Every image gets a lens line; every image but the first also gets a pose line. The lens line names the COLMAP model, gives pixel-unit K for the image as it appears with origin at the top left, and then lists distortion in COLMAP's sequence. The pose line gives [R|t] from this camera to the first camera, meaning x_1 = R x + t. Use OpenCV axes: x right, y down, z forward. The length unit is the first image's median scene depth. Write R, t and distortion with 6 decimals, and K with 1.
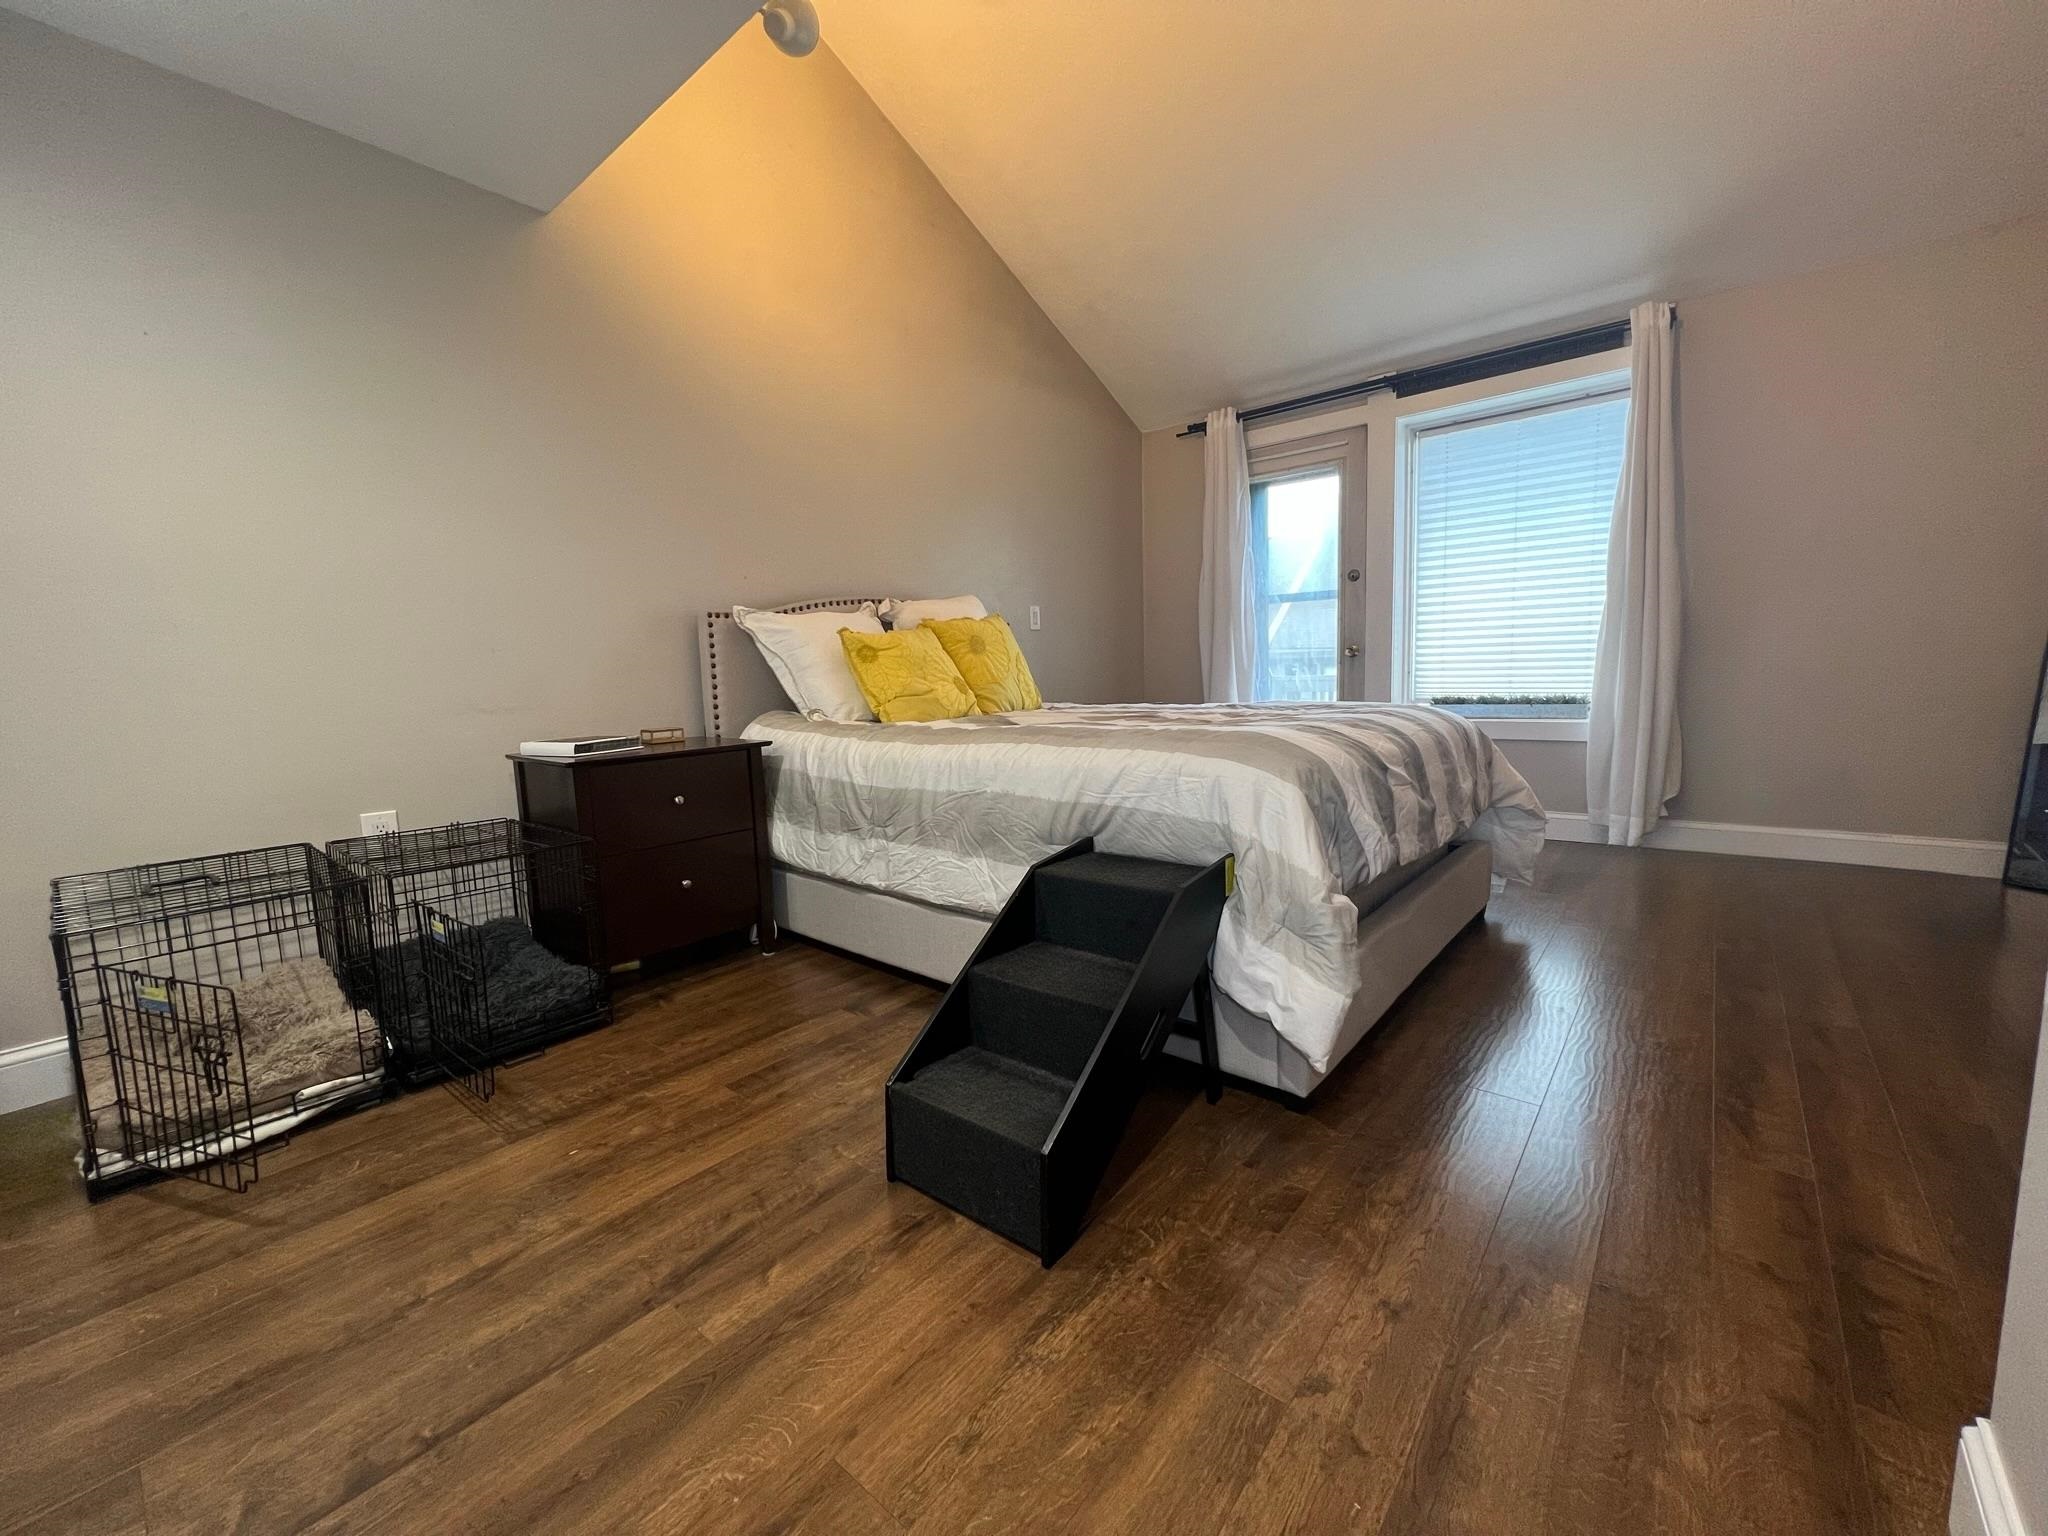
lens RADIAL K [[822.3, 0, 1016.8], [0, 822.3, 767.2], [0, 0, 1]] dist [-0.001952, 0.000242]
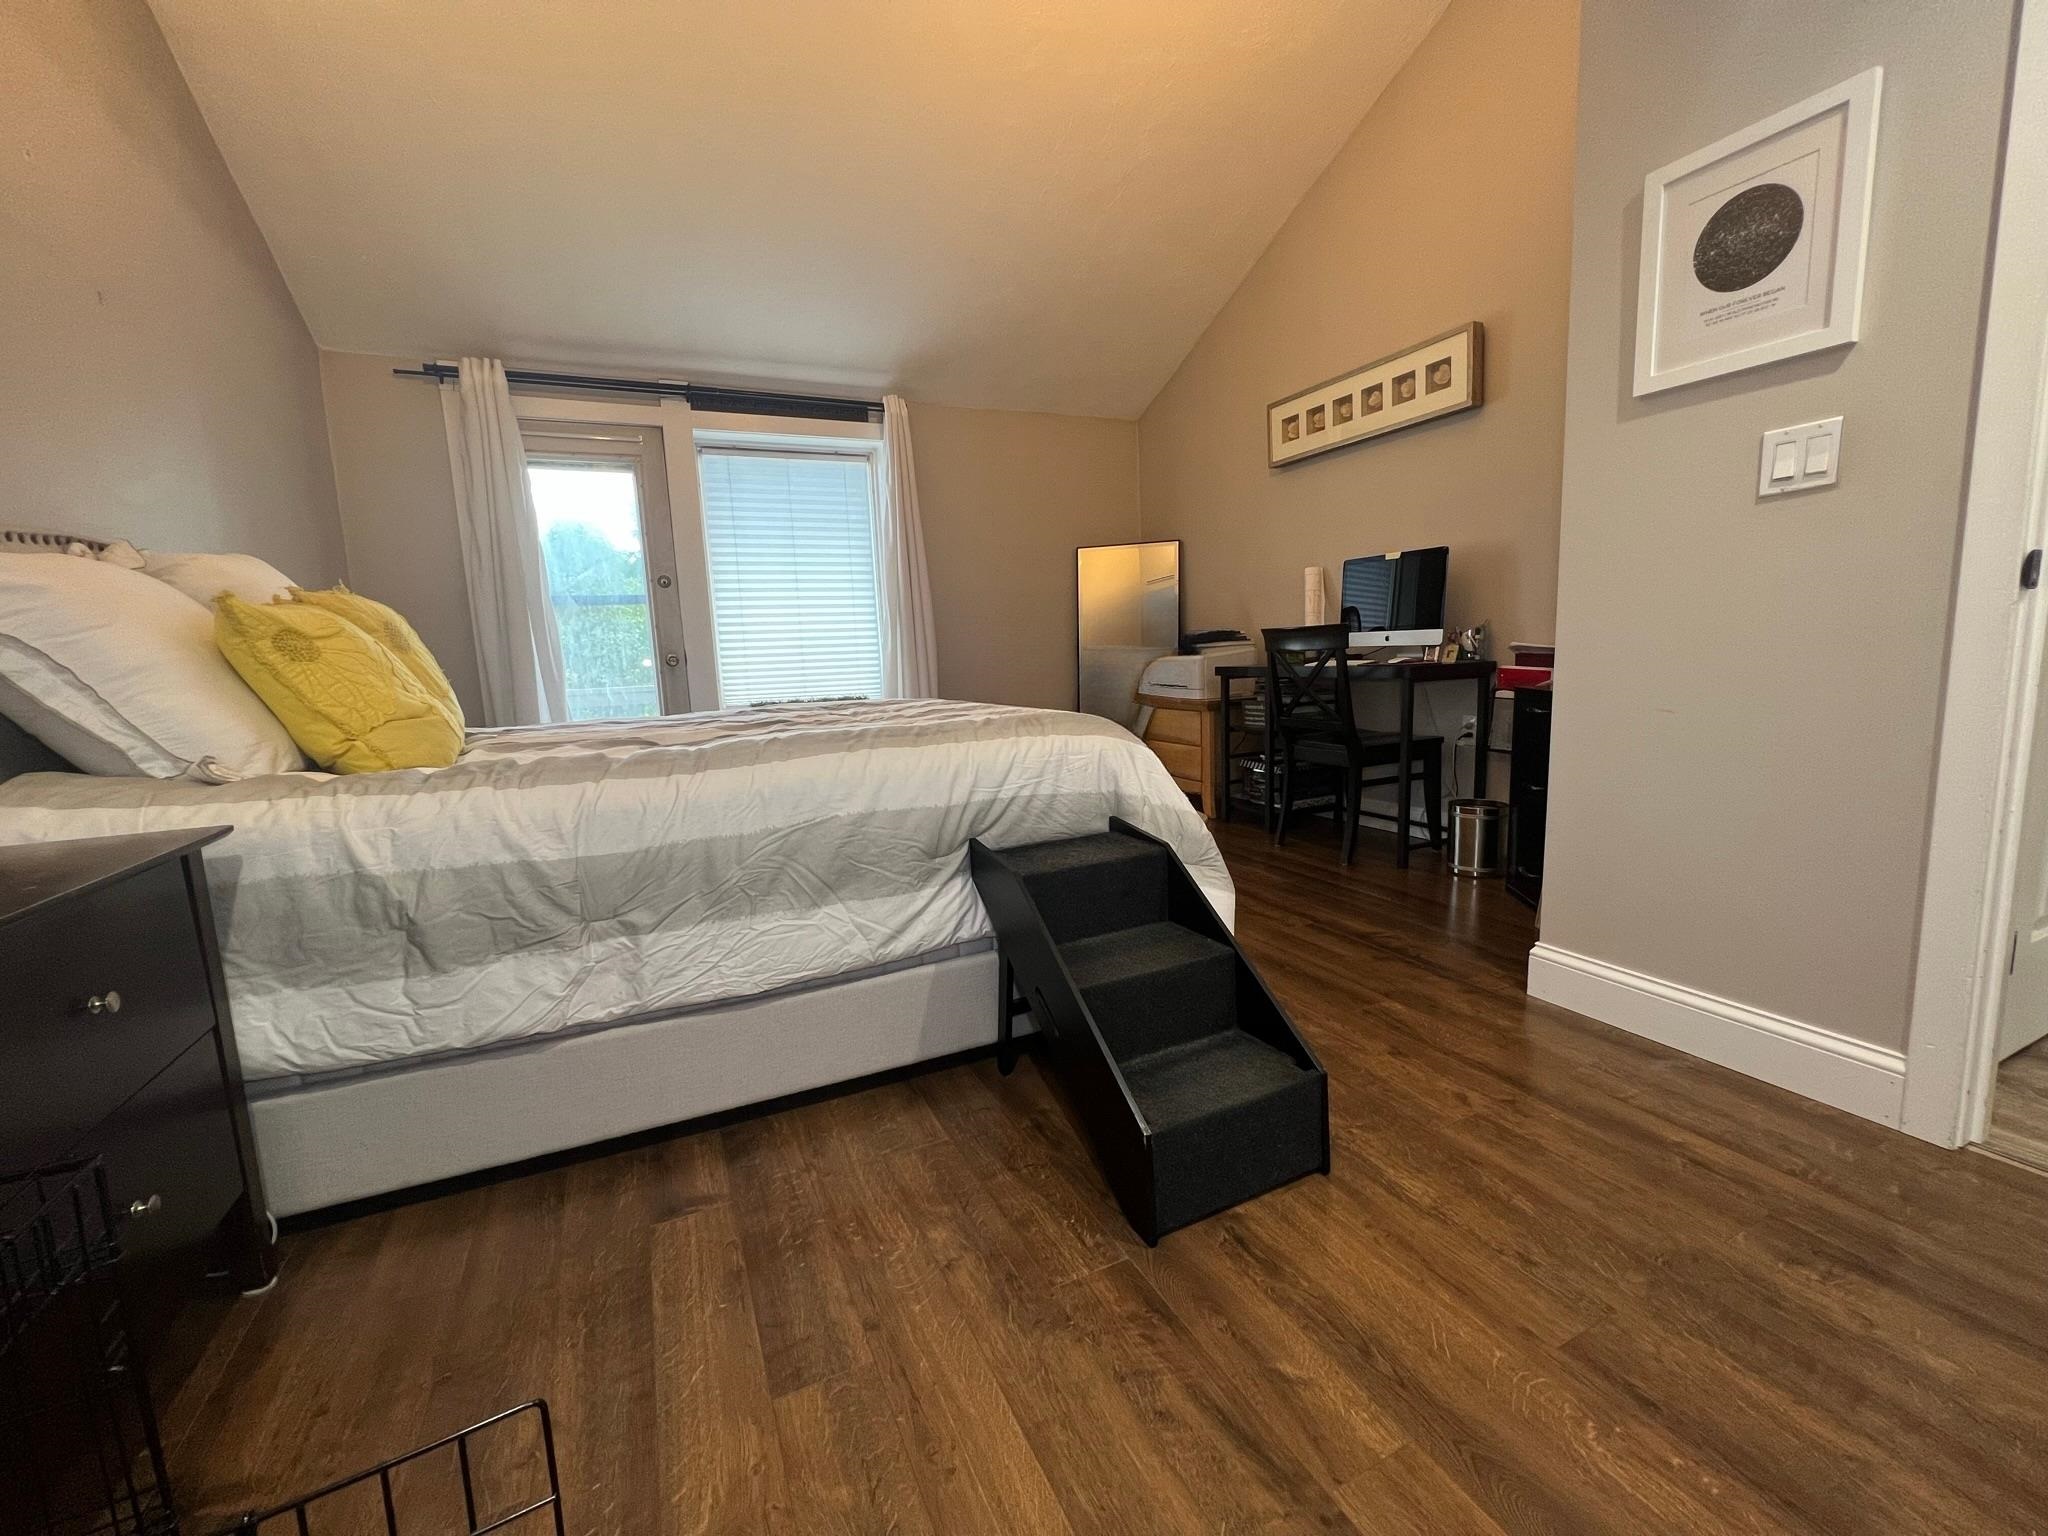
lens RADIAL K [[822.3, 0, 1016.6], [0, 822.3, 766.6], [0, 0, 1]] dist [-0.001952, 0.000242]
pose [[0.415799, -0.110189, 0.902757, -0.563438], [0.138461, 0.988731, 0.056910, -0.031627], [-0.898855, 0.101333, 0.426370, 0.438371]]
